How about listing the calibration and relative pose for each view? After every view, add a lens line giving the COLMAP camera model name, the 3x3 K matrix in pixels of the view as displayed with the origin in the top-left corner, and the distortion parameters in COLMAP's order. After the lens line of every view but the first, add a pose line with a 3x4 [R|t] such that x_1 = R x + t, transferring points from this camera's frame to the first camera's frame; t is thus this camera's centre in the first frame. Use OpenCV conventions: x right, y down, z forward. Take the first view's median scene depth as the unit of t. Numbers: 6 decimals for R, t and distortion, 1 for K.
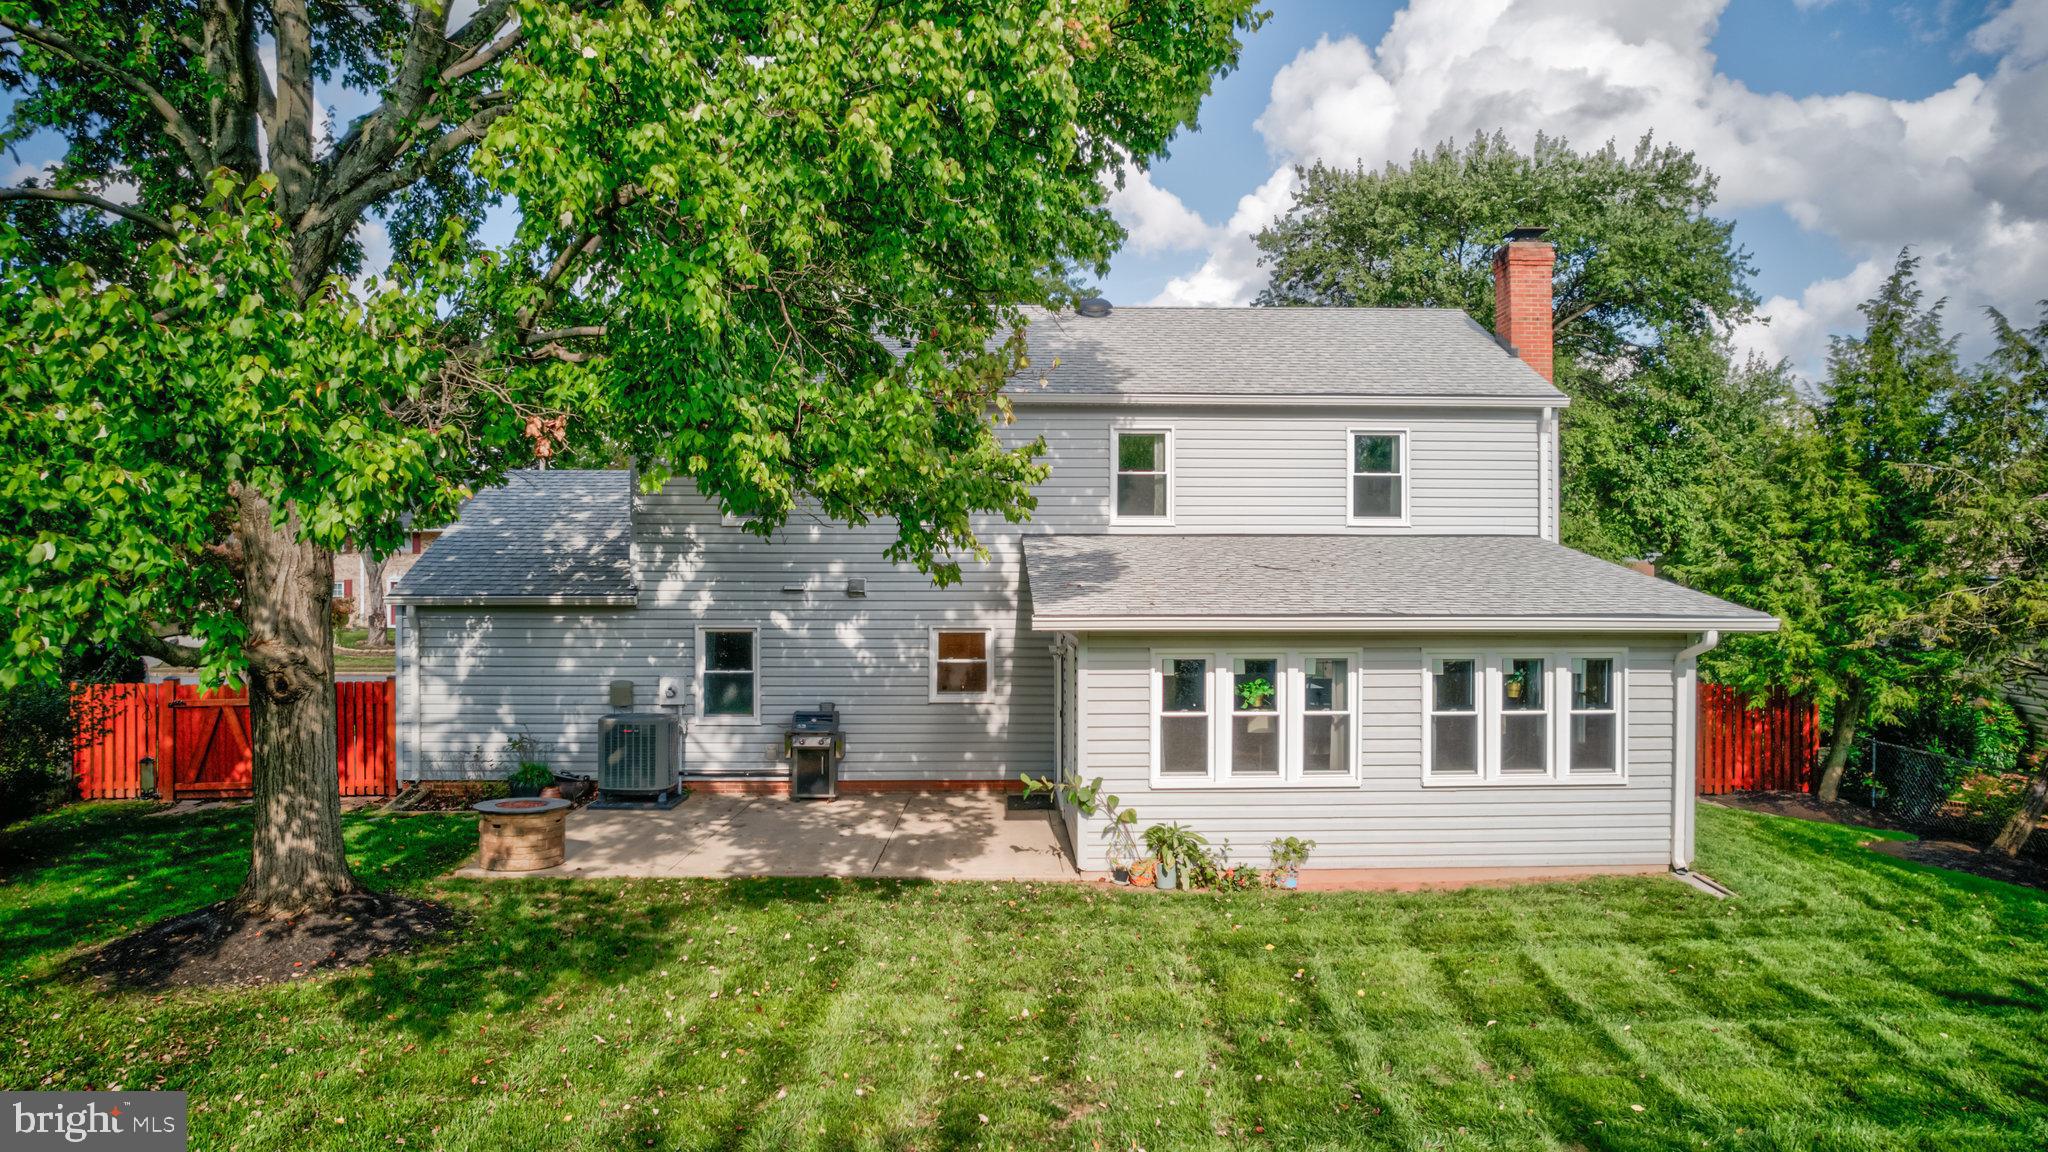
lens RADIAL K [[1300.0, 0, 1035.4], [0, 1300.0, 577.0], [0, 0, 1]] dist [-0.082019, 0.071378]
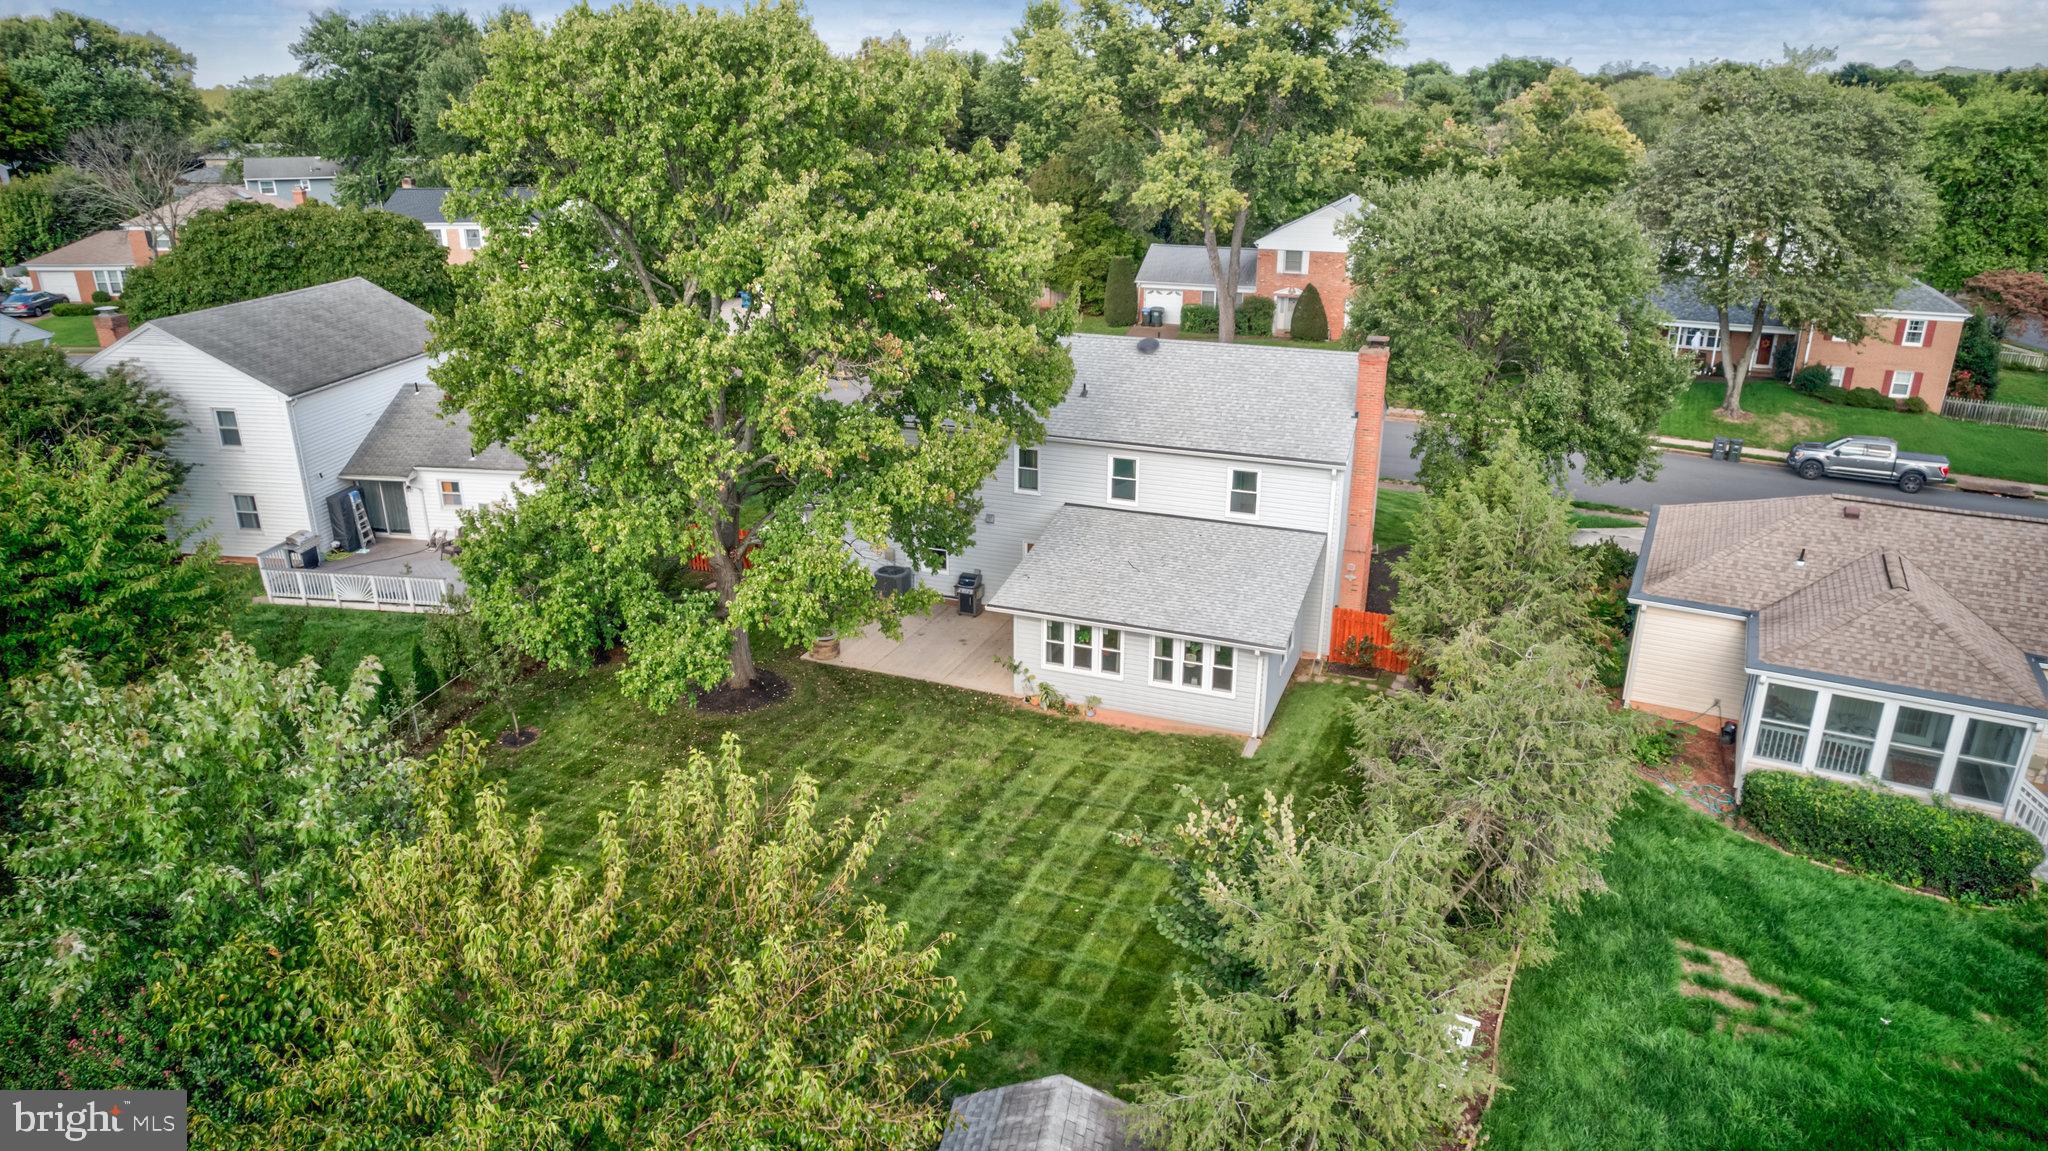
lens RADIAL K [[1308.4, 0, 1035.6], [0, 1308.4, 577.4], [0, 0, 1]] dist [-0.082950, 0.073560]
pose [[0.922506, 0.132134, -0.362662, 0.708443], [0.002714, 0.937336, 0.348415, -0.641167], [0.385974, -0.322399, 0.864340, -0.818638]]
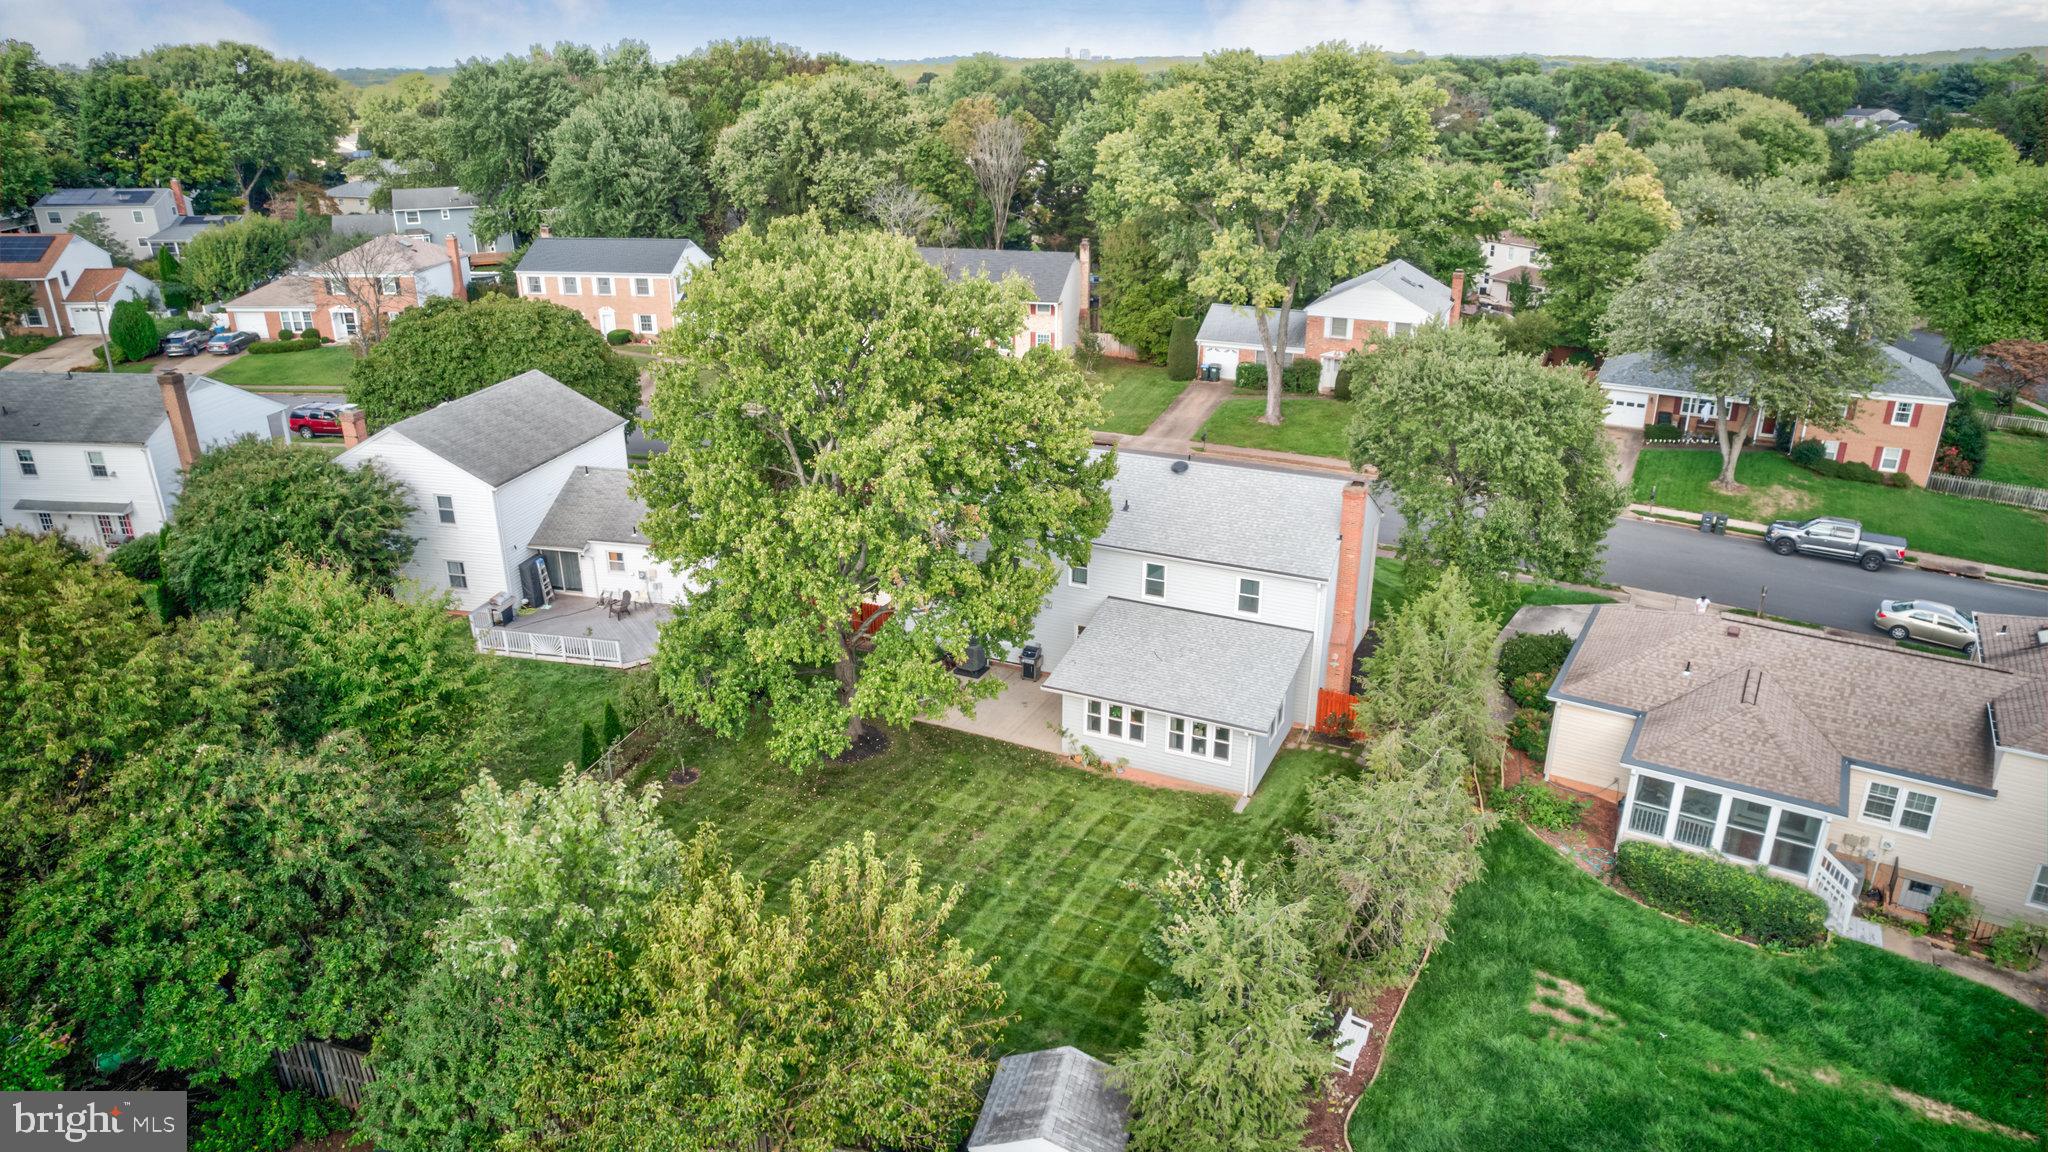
lens RADIAL K [[1308.4, 0, 1035.6], [0, 1308.4, 577.9], [0, 0, 1]] dist [-0.082950, 0.073560]
pose [[0.895634, 0.161494, -0.414439, 0.923624], [0.000861, 0.931127, 0.364693, -1.007753], [0.444791, -0.326988, 0.833810, -1.186761]]
